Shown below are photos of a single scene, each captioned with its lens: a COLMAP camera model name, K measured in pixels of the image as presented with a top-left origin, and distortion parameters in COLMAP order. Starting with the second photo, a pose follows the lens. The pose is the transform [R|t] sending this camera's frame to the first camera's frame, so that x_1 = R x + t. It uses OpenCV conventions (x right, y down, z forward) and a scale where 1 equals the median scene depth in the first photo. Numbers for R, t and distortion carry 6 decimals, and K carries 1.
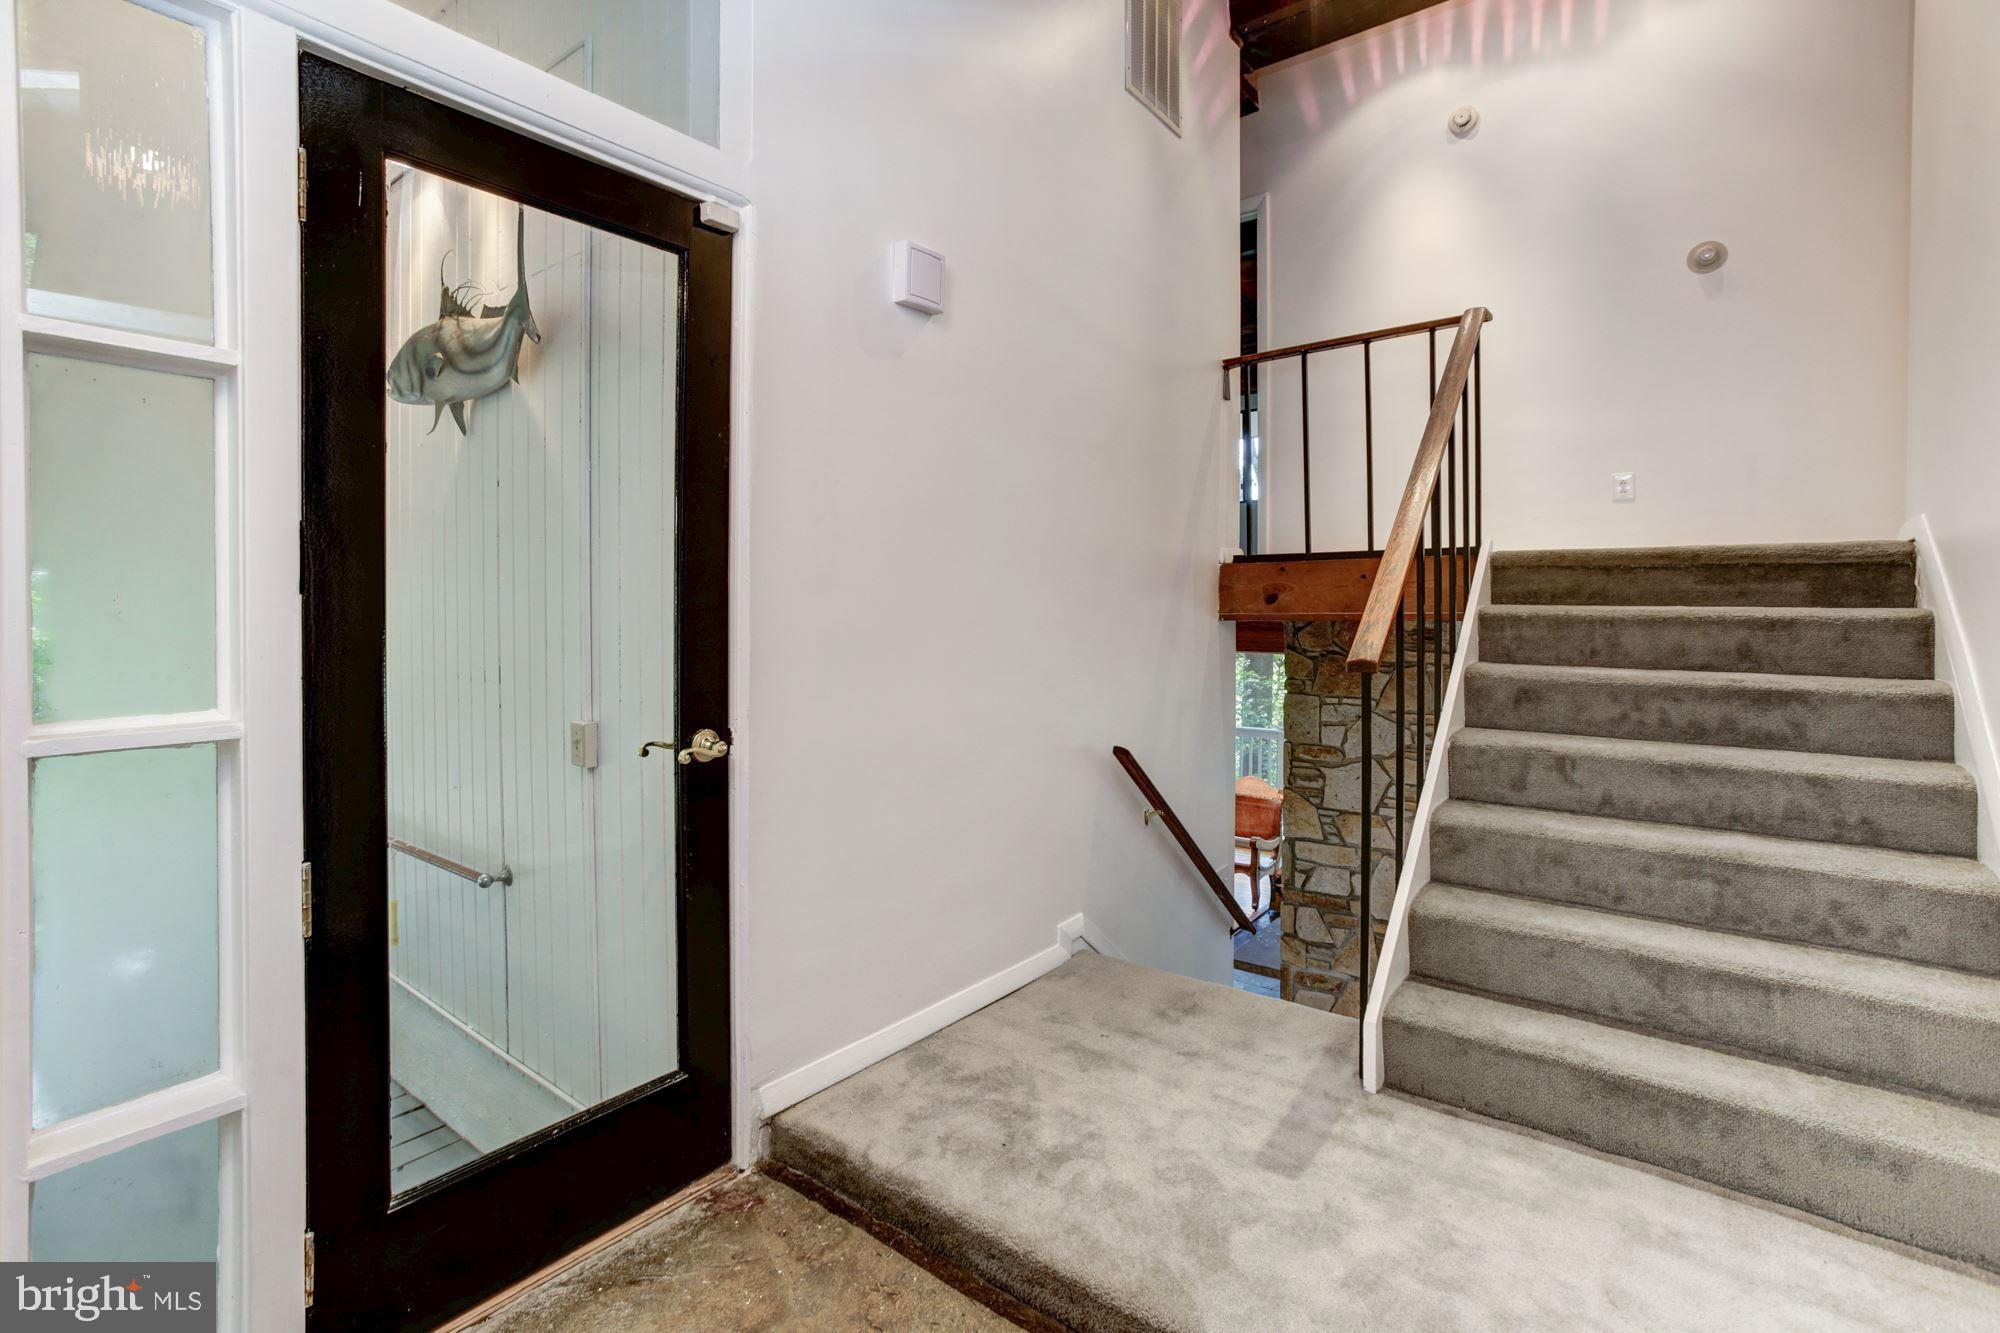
lens RADIAL K [[888.4, 0, 1085.6], [0, 888.4, 572.4], [0, 0, 1]] dist [-0.043934, 0.016942]
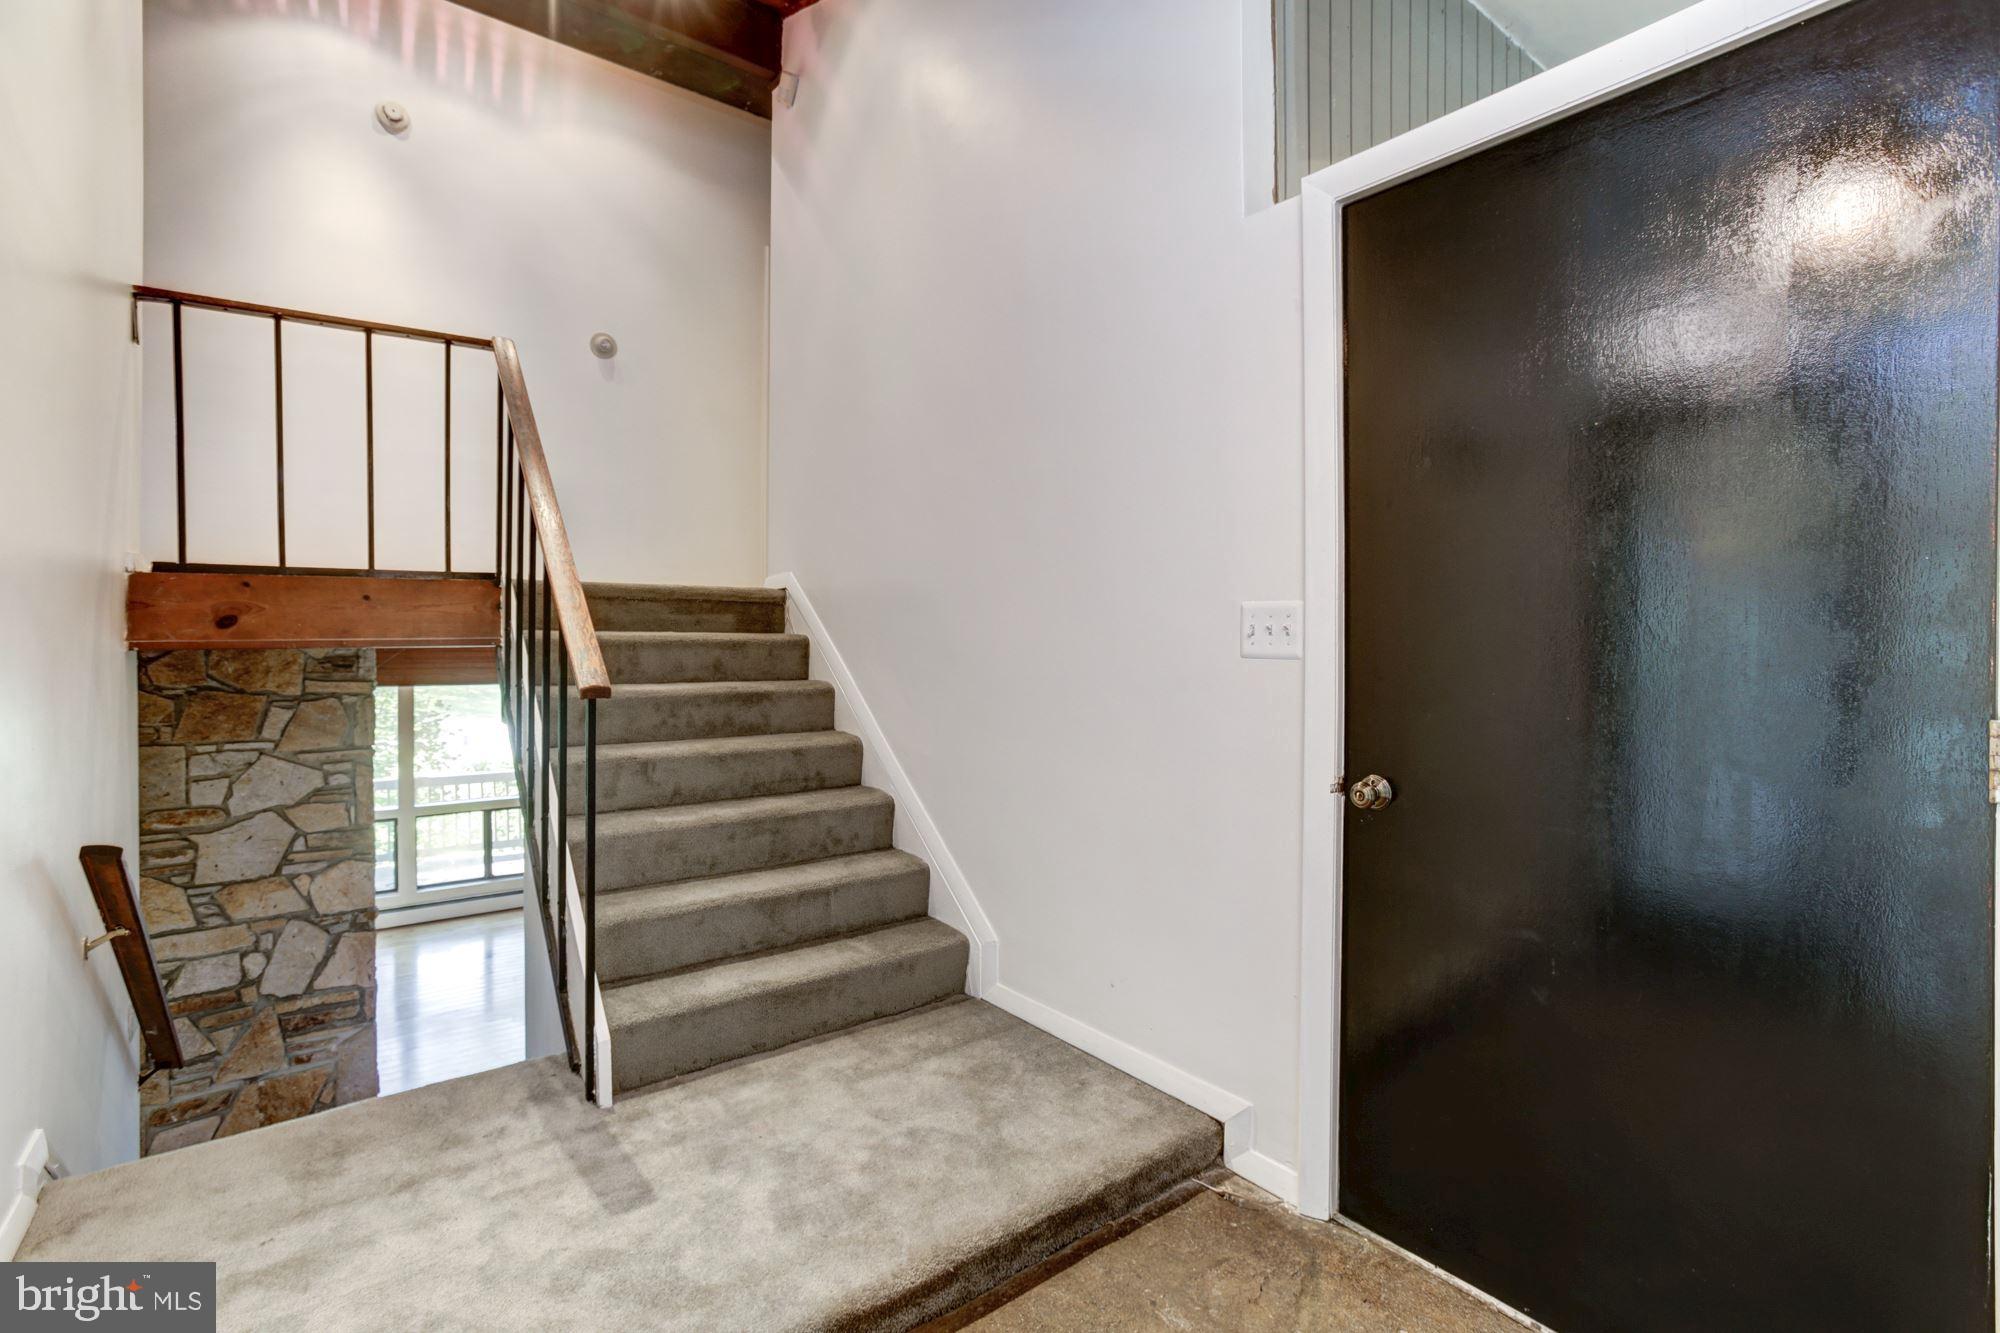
lens RADIAL K [[889.9, 0, 874.0], [0, 889.9, 605.8], [0, 0, 1]] dist [-0.051052, 0.024407]
pose [[0.360978, 0.024986, 0.932240, -0.434037], [-0.036631, 0.999249, -0.012598, 0.007086], [-0.931855, -0.029602, 0.361622, 0.289185]]
